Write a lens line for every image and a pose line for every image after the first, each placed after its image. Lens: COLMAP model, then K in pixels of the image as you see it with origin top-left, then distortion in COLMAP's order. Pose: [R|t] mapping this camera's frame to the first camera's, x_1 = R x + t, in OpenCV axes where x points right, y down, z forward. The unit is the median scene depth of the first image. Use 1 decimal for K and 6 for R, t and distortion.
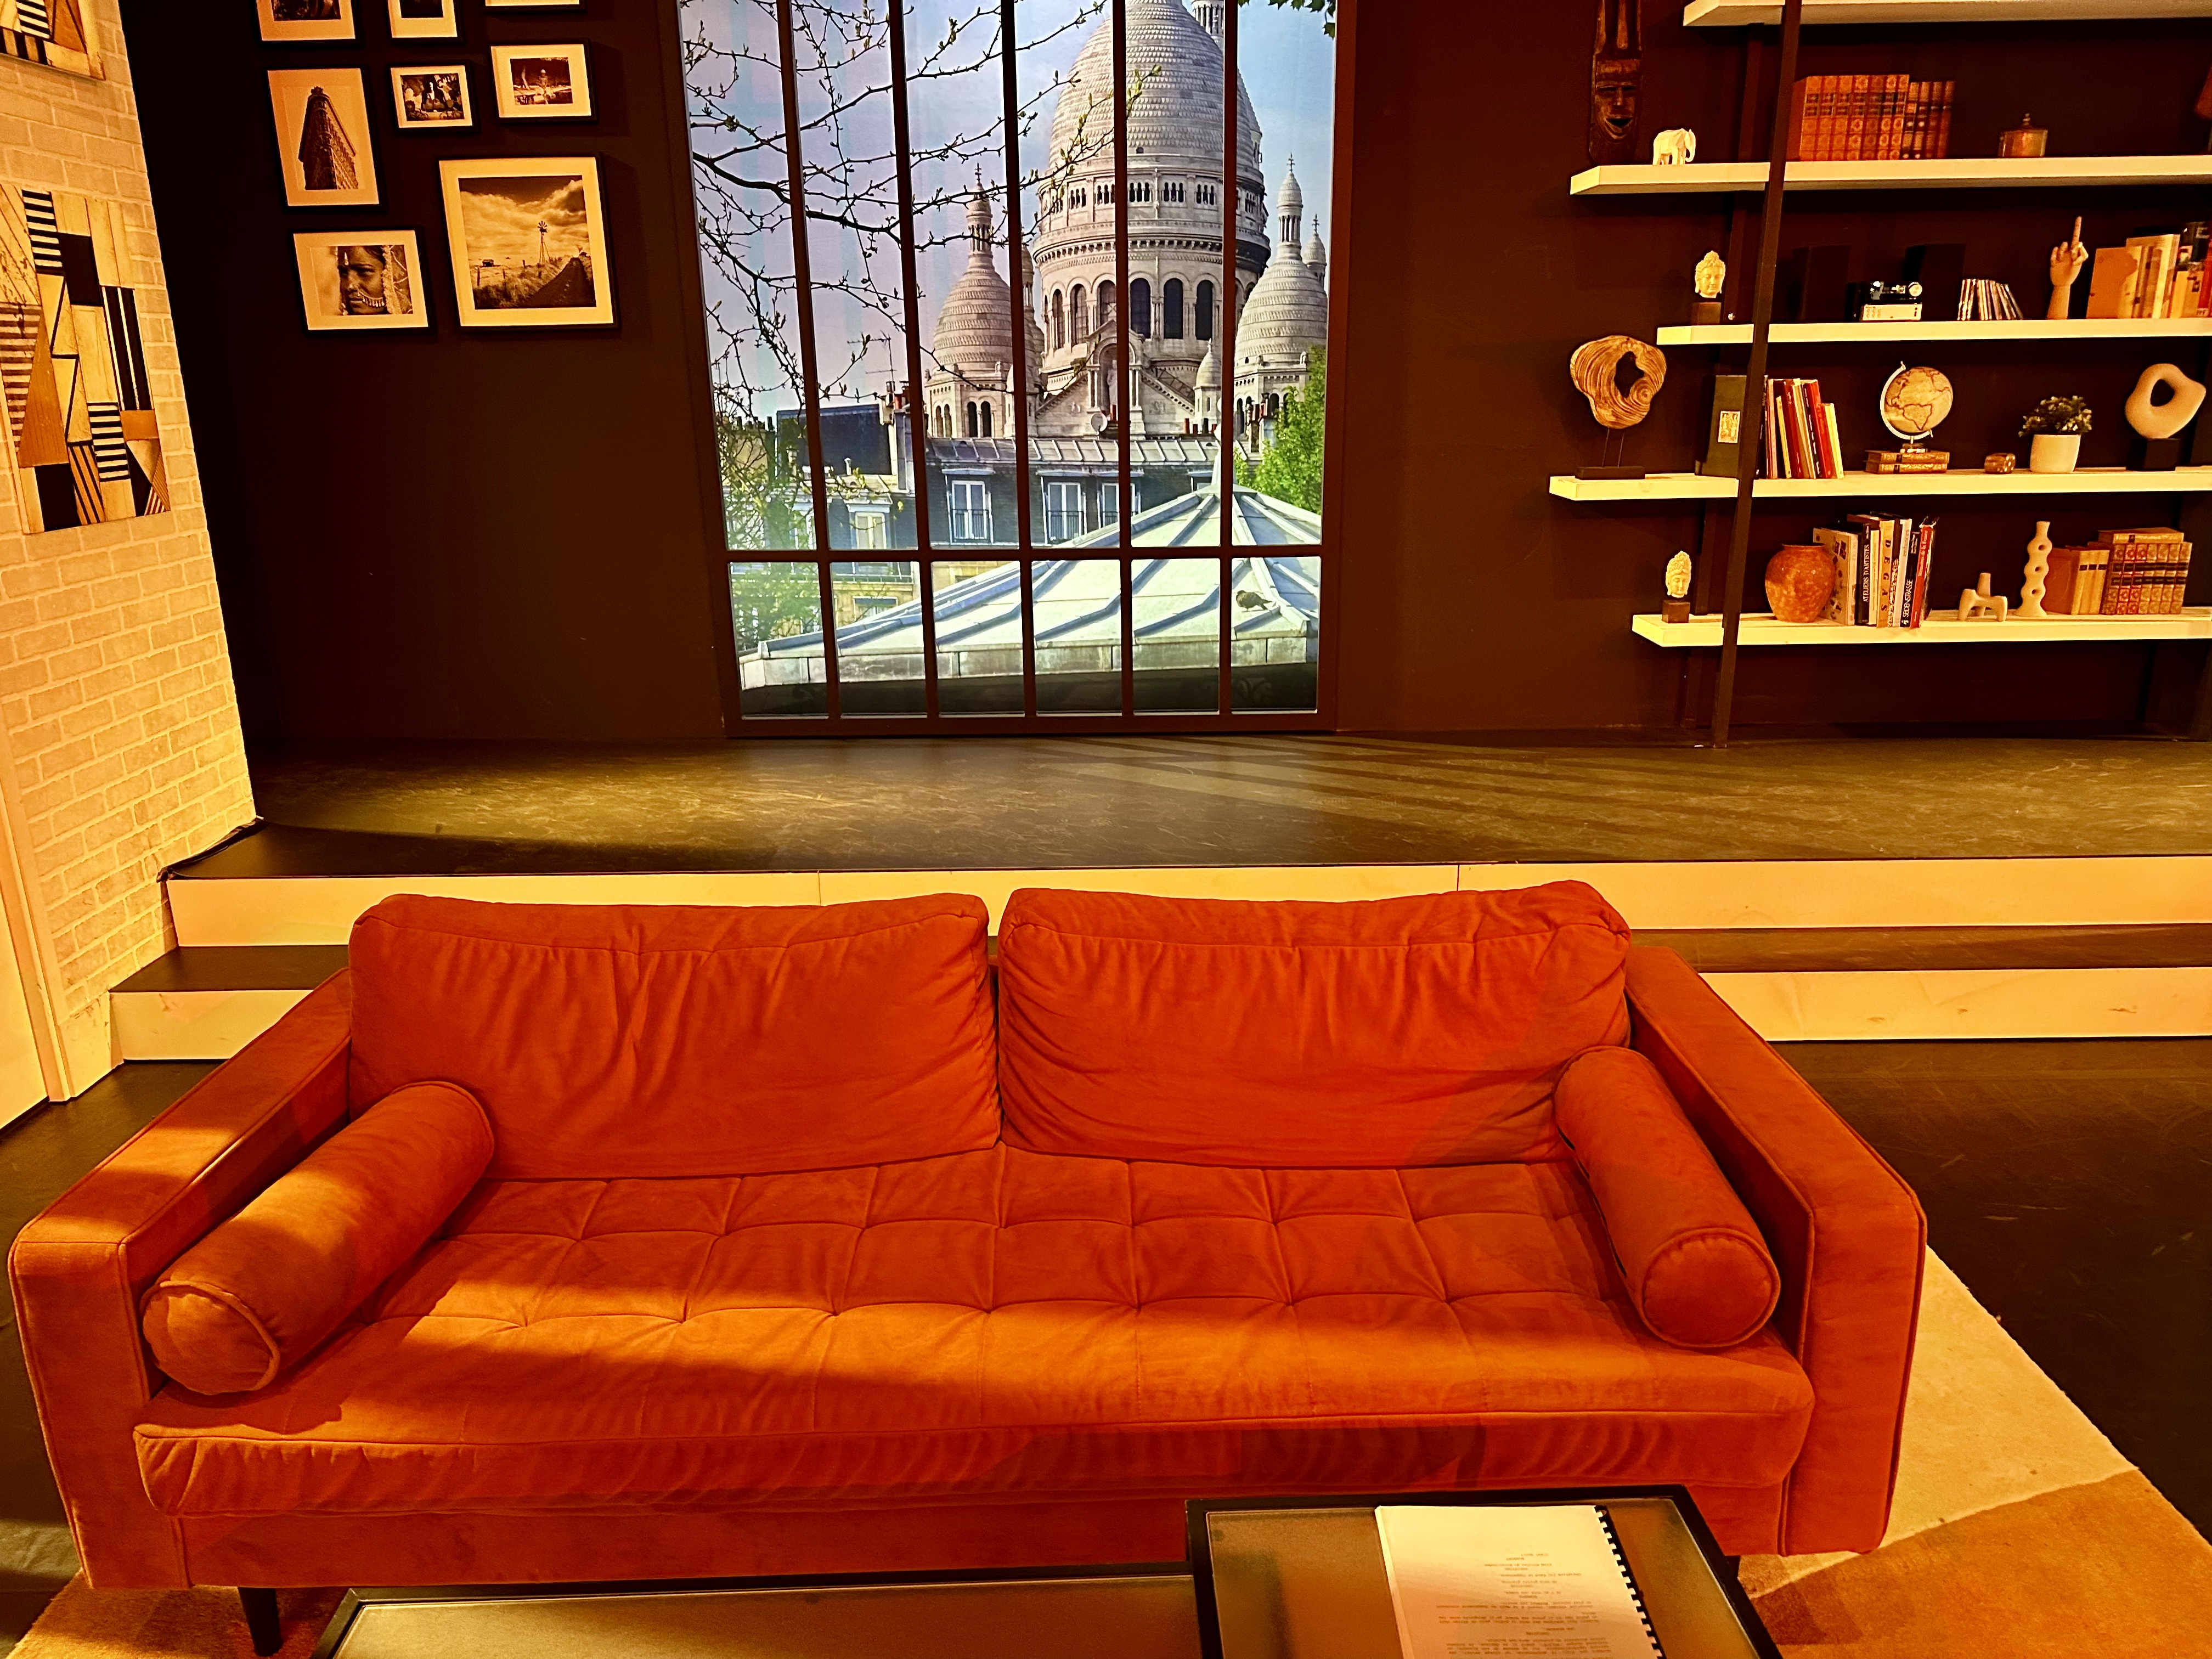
lens RADIAL K [[1563.5, 0, 1064.8], [0, 1563.5, 829.8], [0, 0, 1]] dist [0.000466, -0.007048]
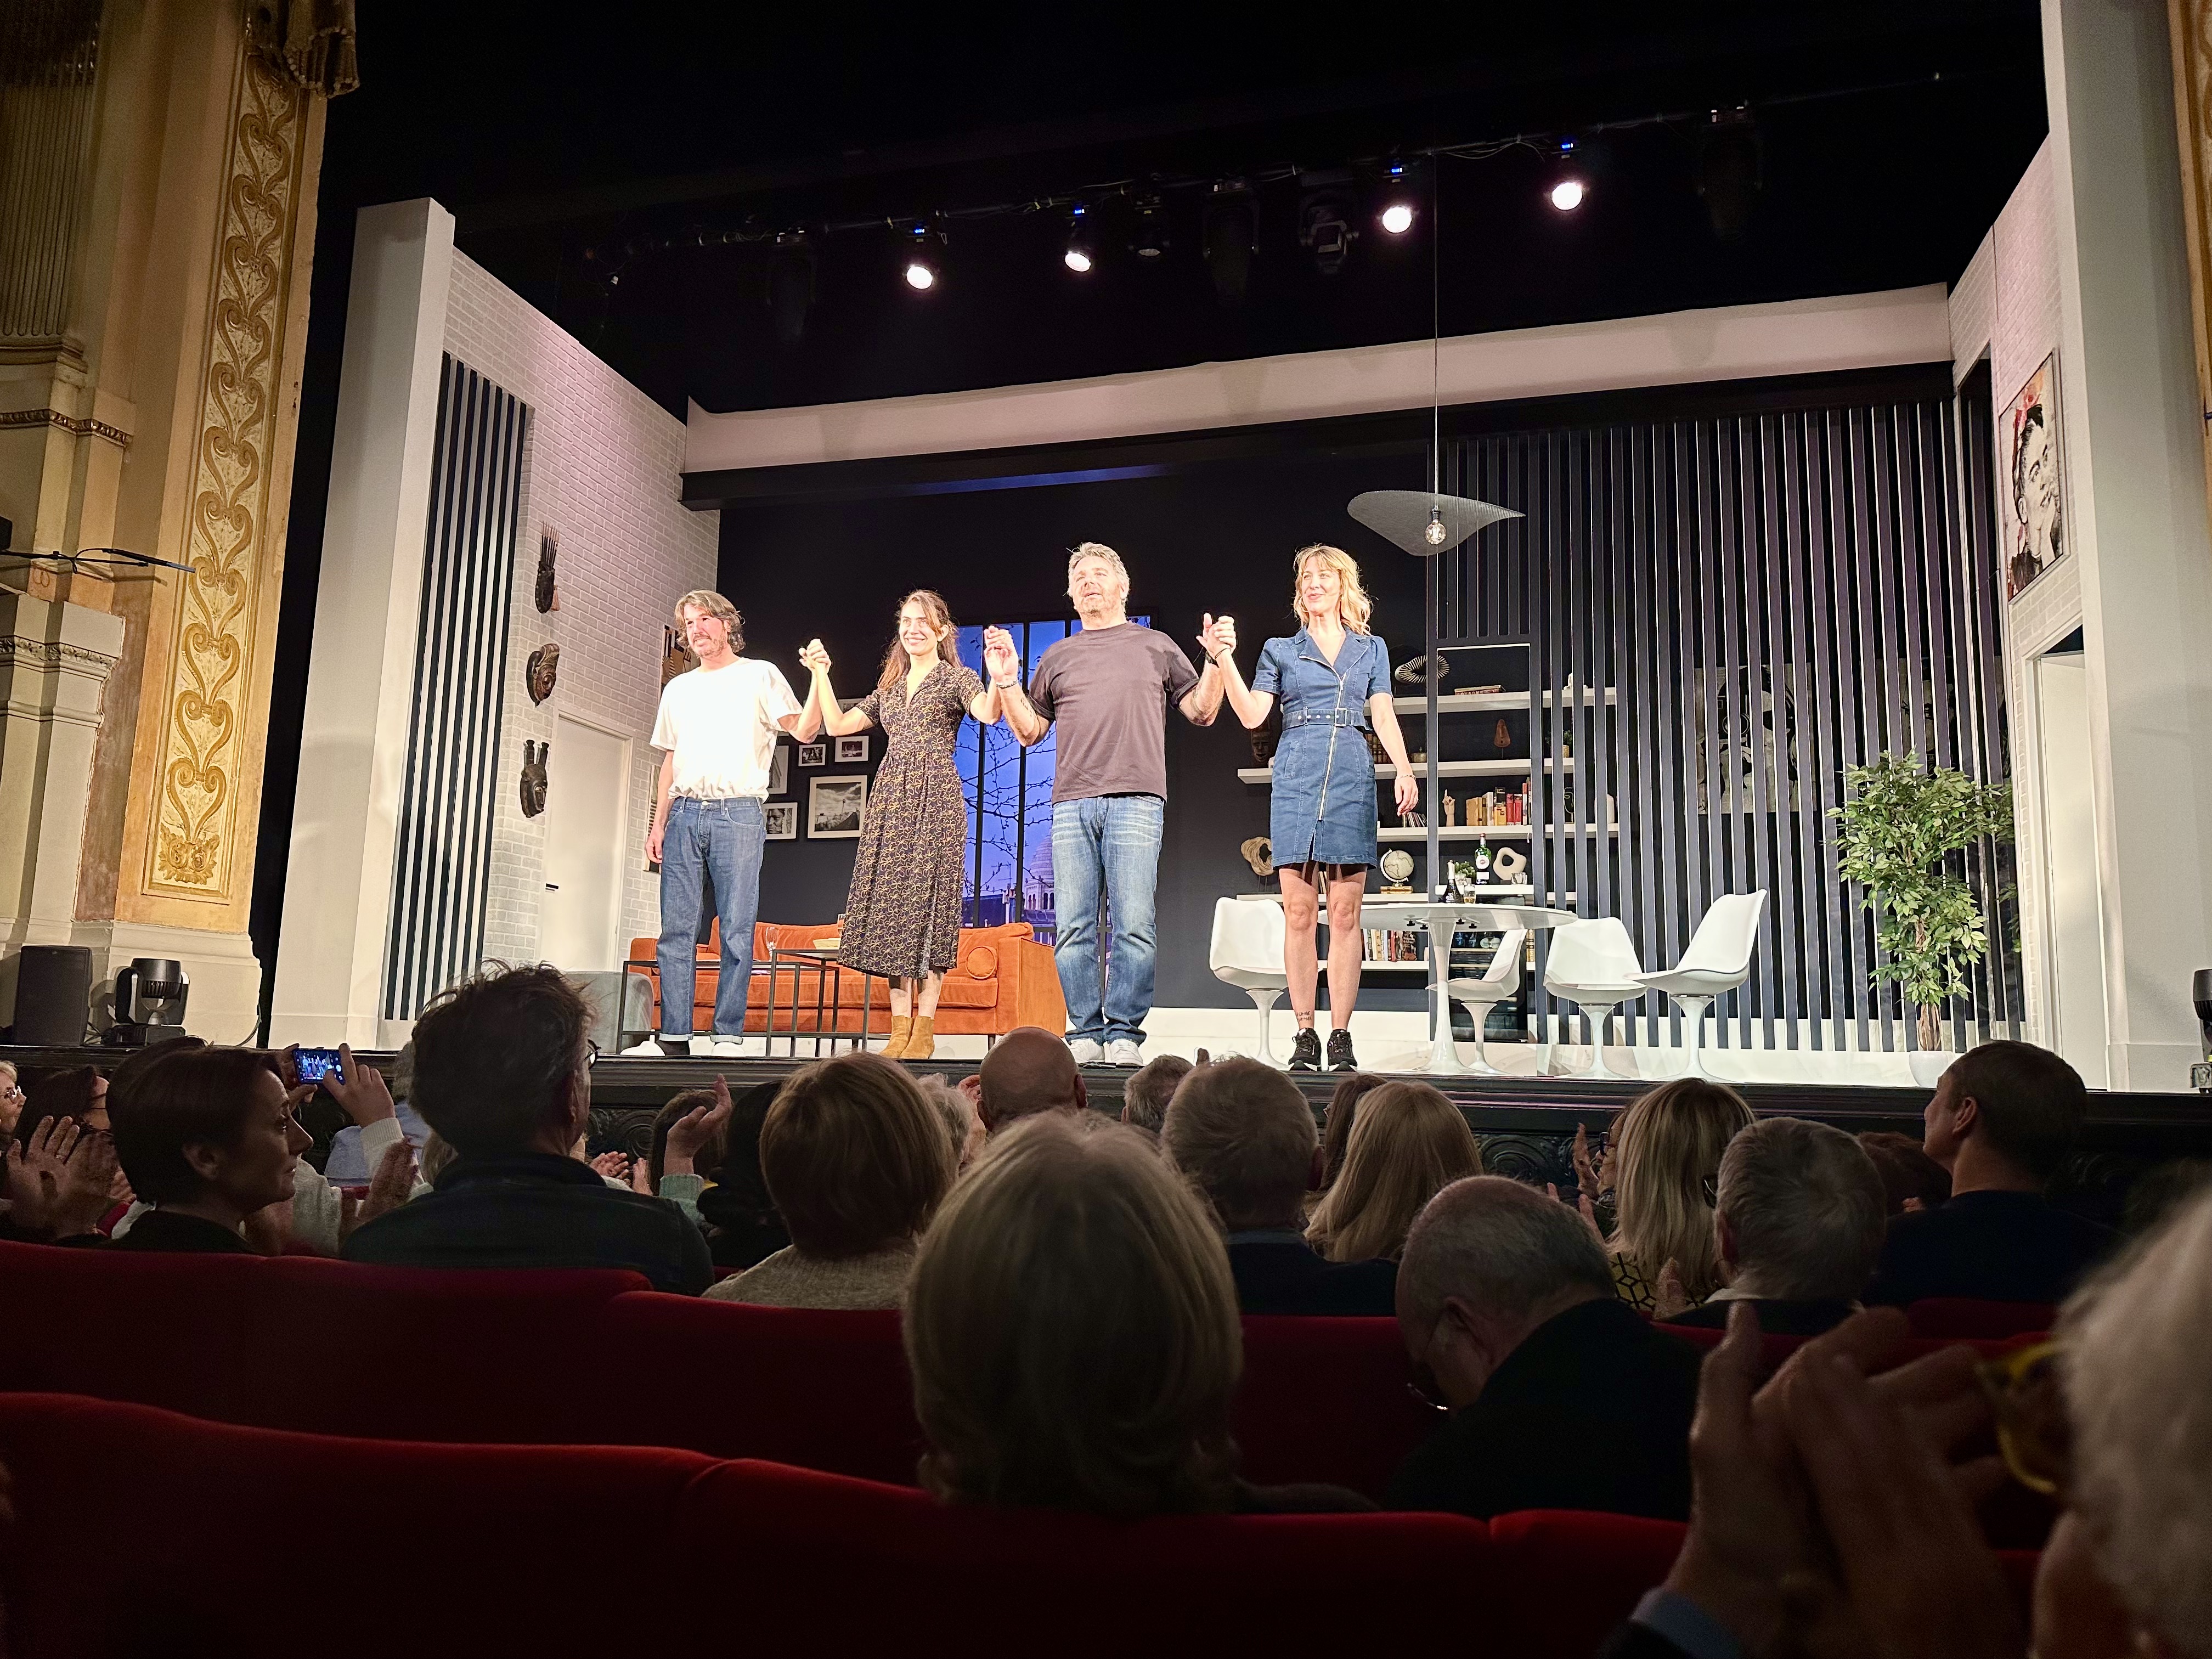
lens RADIAL K [[1562.1, 0, 1072.0], [0, 1562.1, 833.1], [0, 0, 1]] dist [0.023794, -0.033255]
pose [[0.959726, -0.003131, -0.280922, 0.723214], [-0.116931, 0.904758, -0.409561, 0.647104], [0.255448, 0.425915, 0.867953, -1.064887]]
